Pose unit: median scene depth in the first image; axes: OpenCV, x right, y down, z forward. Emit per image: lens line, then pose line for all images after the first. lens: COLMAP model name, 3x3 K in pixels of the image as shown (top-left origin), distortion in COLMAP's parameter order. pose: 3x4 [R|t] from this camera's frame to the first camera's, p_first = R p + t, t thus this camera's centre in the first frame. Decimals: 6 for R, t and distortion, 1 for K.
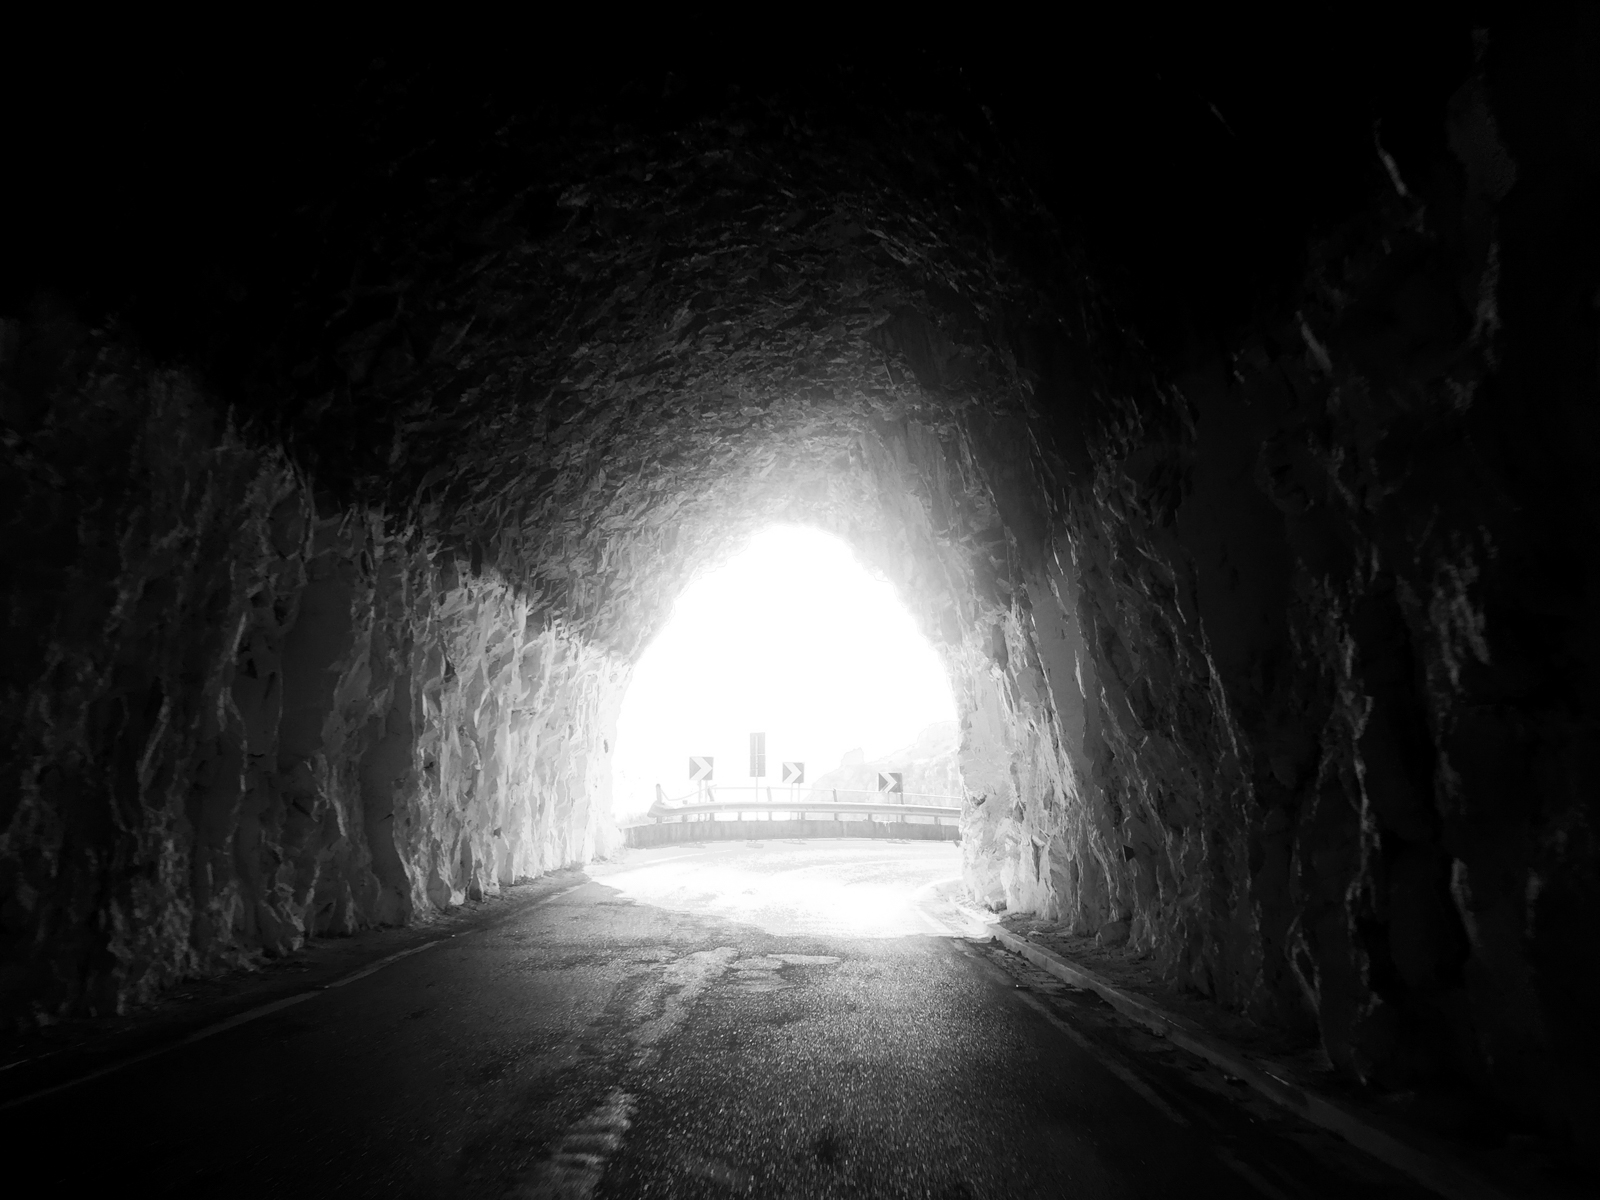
lens RADIAL K [[1349.0, 0, 790.4], [0, 1349.0, 607.7], [0, 0, 1]] dist [0.084030, 0.001996]
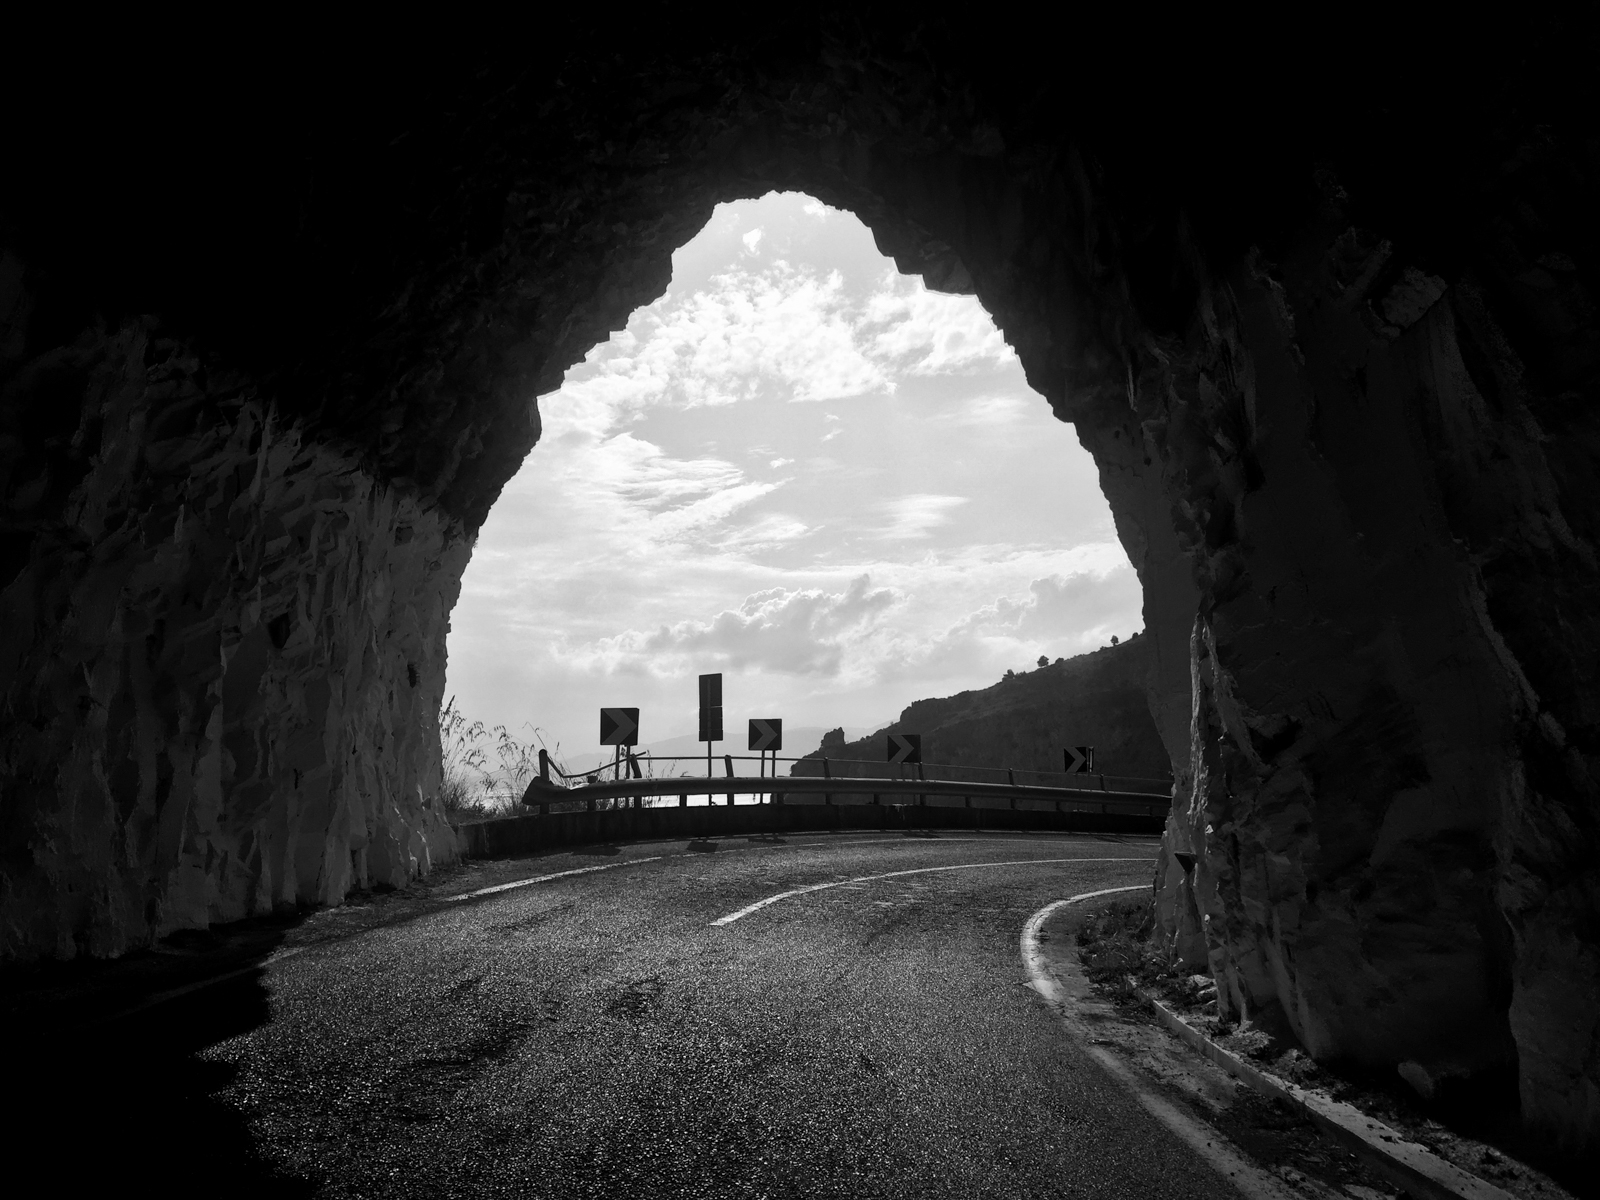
lens RADIAL K [[1349.0, 0, 808.1], [0, 1349.0, 590.5], [0, 0, 1]] dist [0.084030, 0.001996]
pose [[0.999492, -0.010819, 0.029965, 0.004981], [0.010826, 0.999941, -0.000058, 0.058386], [-0.029963, 0.000383, 0.999551, 0.374852]]
